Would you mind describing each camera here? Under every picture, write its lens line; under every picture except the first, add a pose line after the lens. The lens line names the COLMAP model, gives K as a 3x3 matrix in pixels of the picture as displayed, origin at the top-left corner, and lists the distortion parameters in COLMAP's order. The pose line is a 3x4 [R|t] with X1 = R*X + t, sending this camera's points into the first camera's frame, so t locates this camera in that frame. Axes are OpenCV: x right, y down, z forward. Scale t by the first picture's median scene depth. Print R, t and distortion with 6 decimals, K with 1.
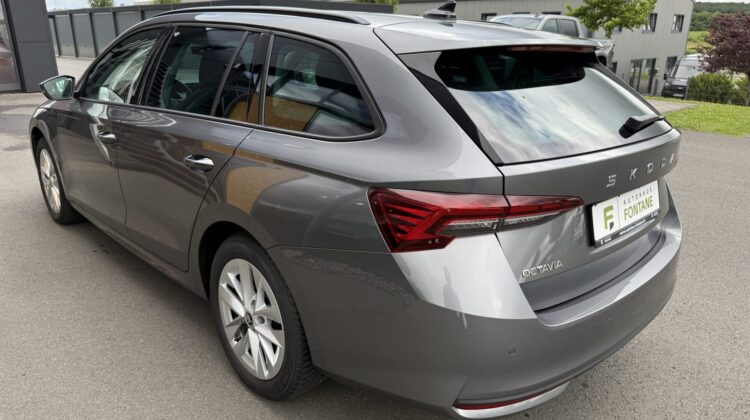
lens RADIAL K [[541.4, 0, 374.6], [0, 541.4, 204.8], [0, 0, 1]] dist [0.004404, -0.063020]
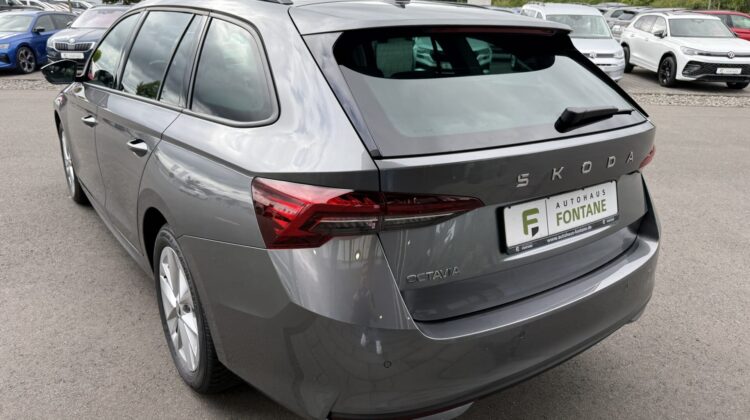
lens RADIAL K [[541.4, 0, 399.2], [0, 541.4, 205.9], [0, 0, 1]] dist [0.004404, -0.063020]
pose [[0.993009, 0.041461, -0.110515, 0.316492], [-0.039723, 0.999051, 0.017886, -0.009583], [0.111151, -0.013371, 0.993714, 0.094220]]
